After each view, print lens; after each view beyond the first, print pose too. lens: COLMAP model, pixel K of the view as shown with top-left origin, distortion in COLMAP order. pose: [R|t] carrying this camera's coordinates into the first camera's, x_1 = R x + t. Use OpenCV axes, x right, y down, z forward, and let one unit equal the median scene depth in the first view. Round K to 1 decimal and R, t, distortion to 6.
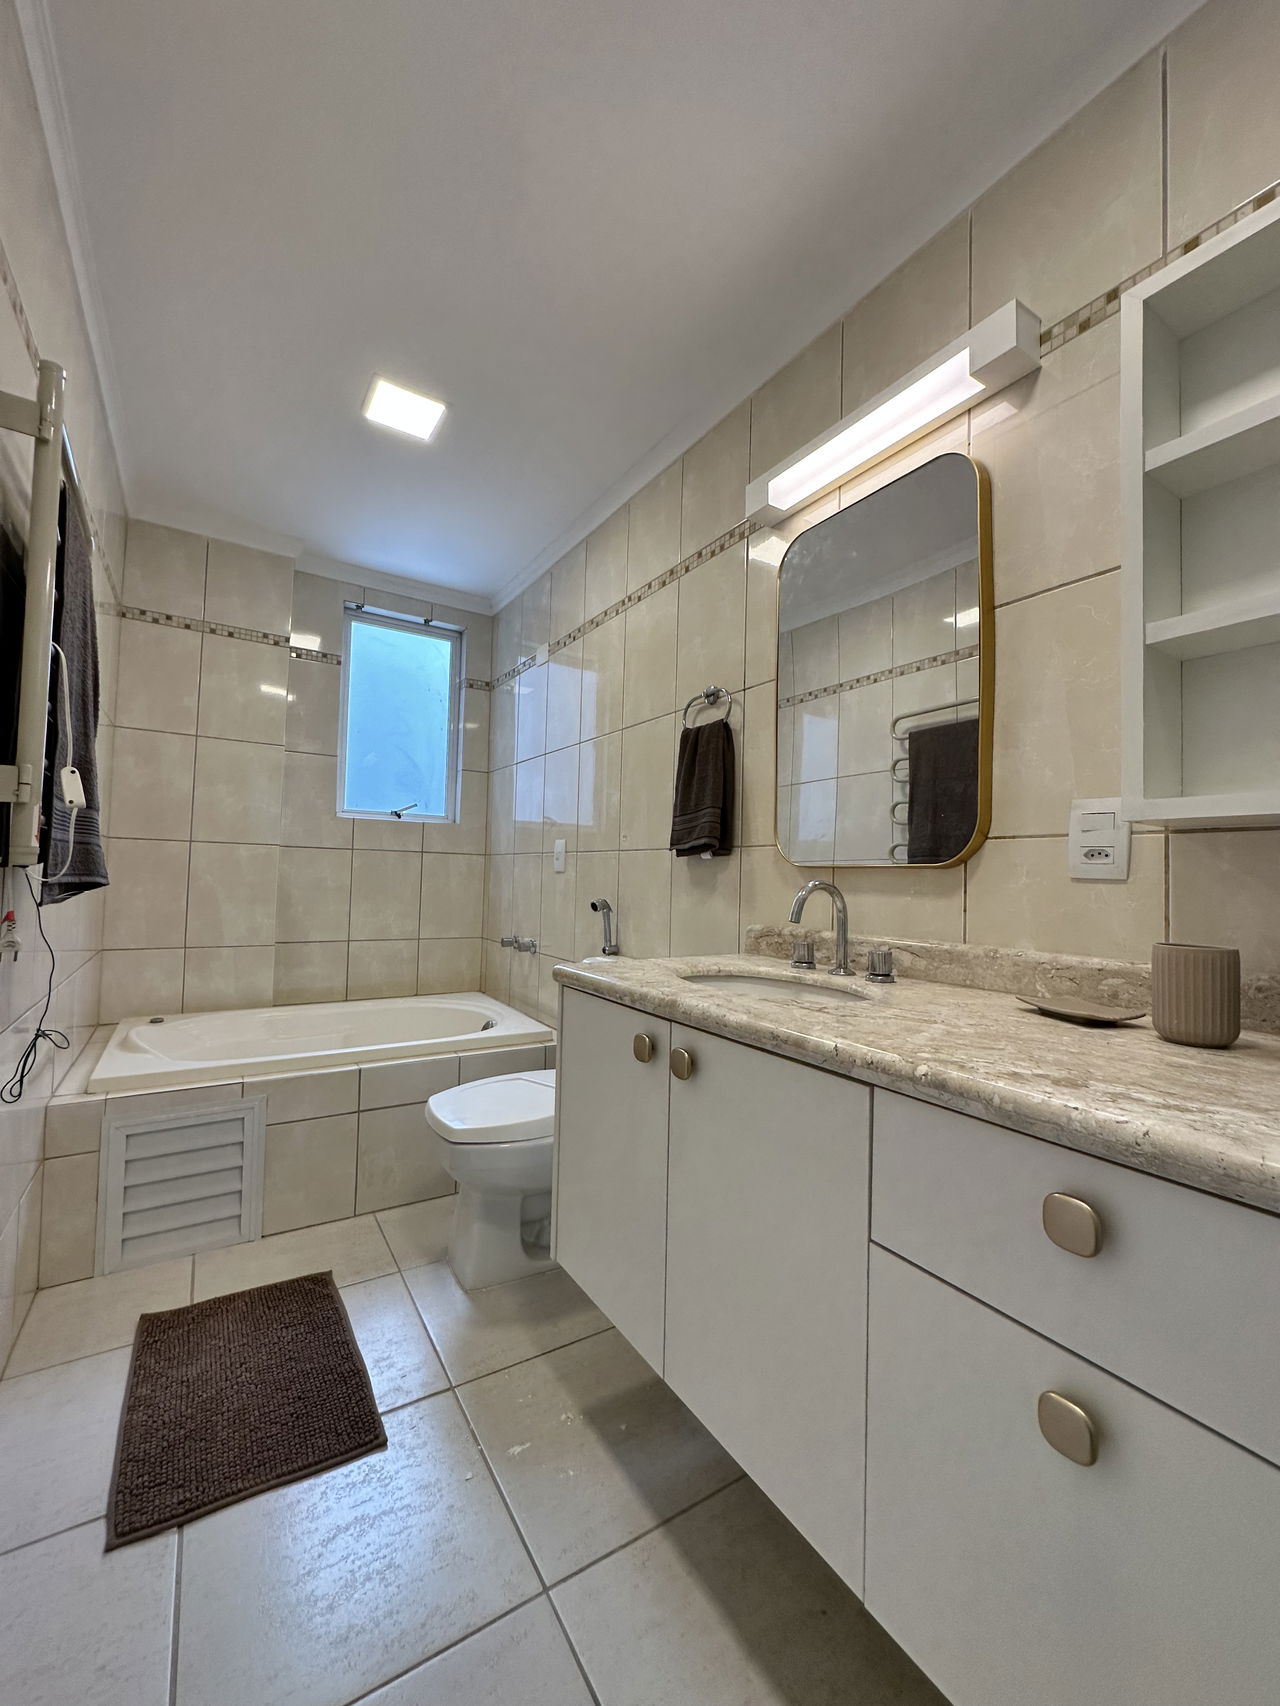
lens RADIAL K [[680.8, 0, 635.0], [0, 680.8, 850.5], [0, 0, 1]] dist [-0.006169, 0.001019]
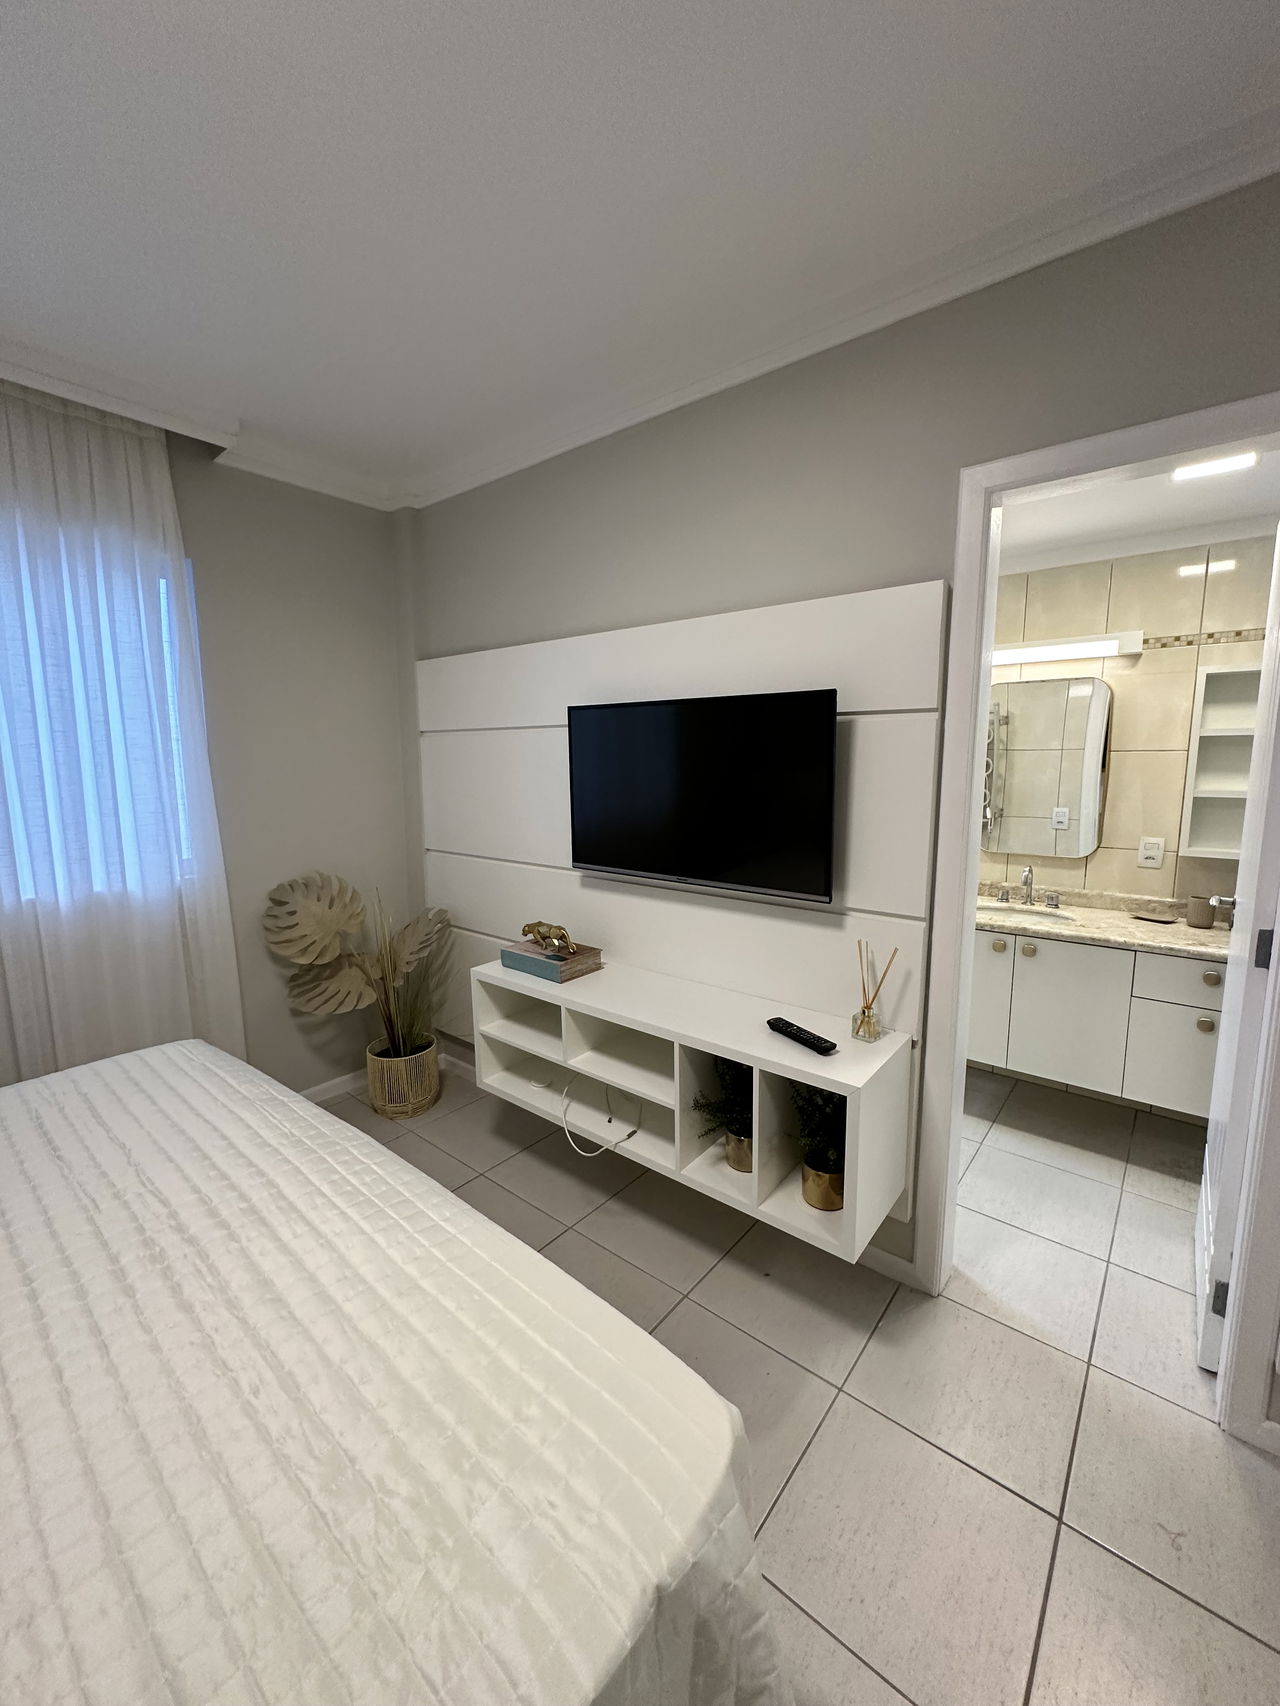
lens RADIAL K [[680.8, 0, 639.7], [0, 680.8, 849.7], [0, 0, 1]] dist [-0.006169, 0.001019]
pose [[0.945899, -0.072428, 0.316273, -1.921759], [0.015587, 0.983785, 0.178674, -0.498510], [-0.324085, -0.164078, 0.931690, -0.782370]]
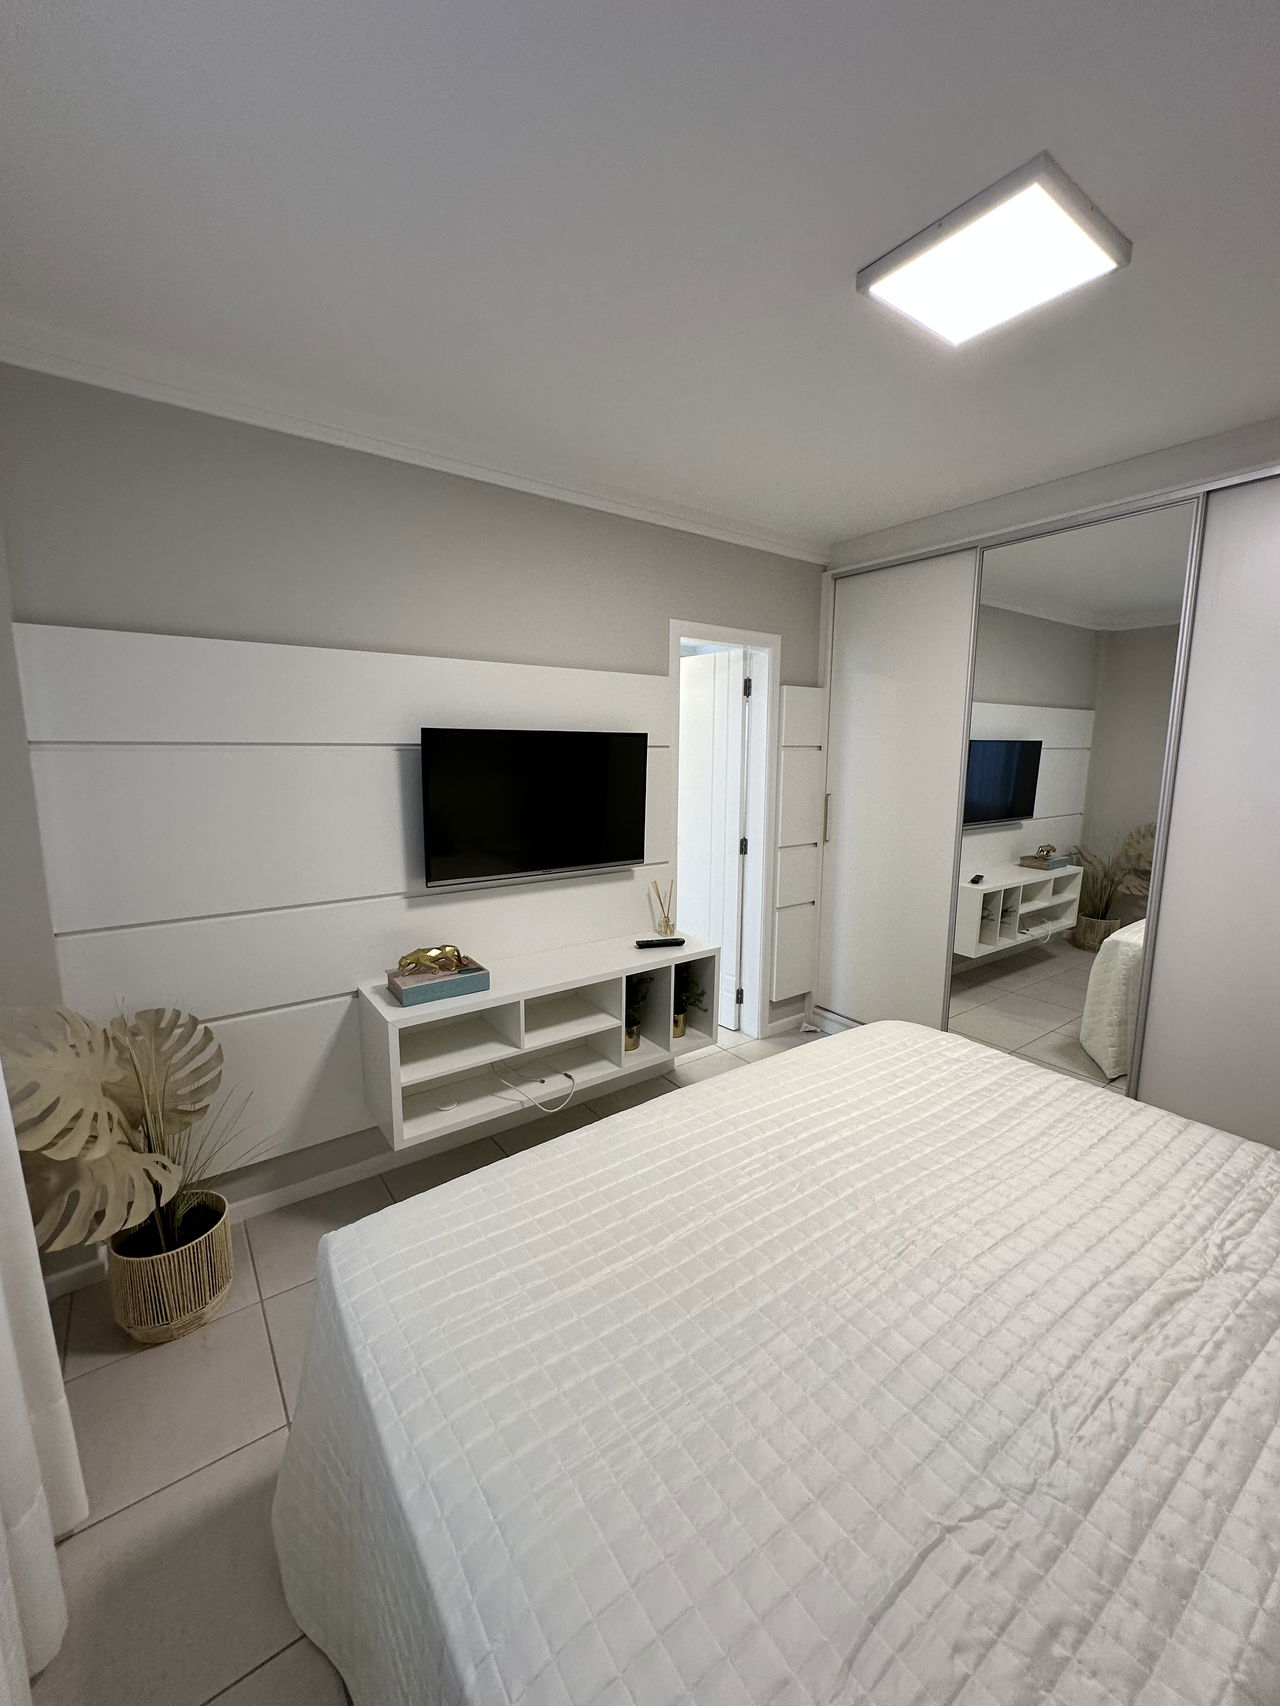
lens RADIAL K [[642.3, 0, 643.1], [0, 642.3, 844.4], [0, 0, 1]] dist [-0.000038, 0.000003]
pose [[-0.033358, -0.176248, 0.983780, -3.466051], [-0.045120, 0.983590, 0.174684, -0.586002], [-0.998424, -0.038561, -0.040763, 0.700591]]
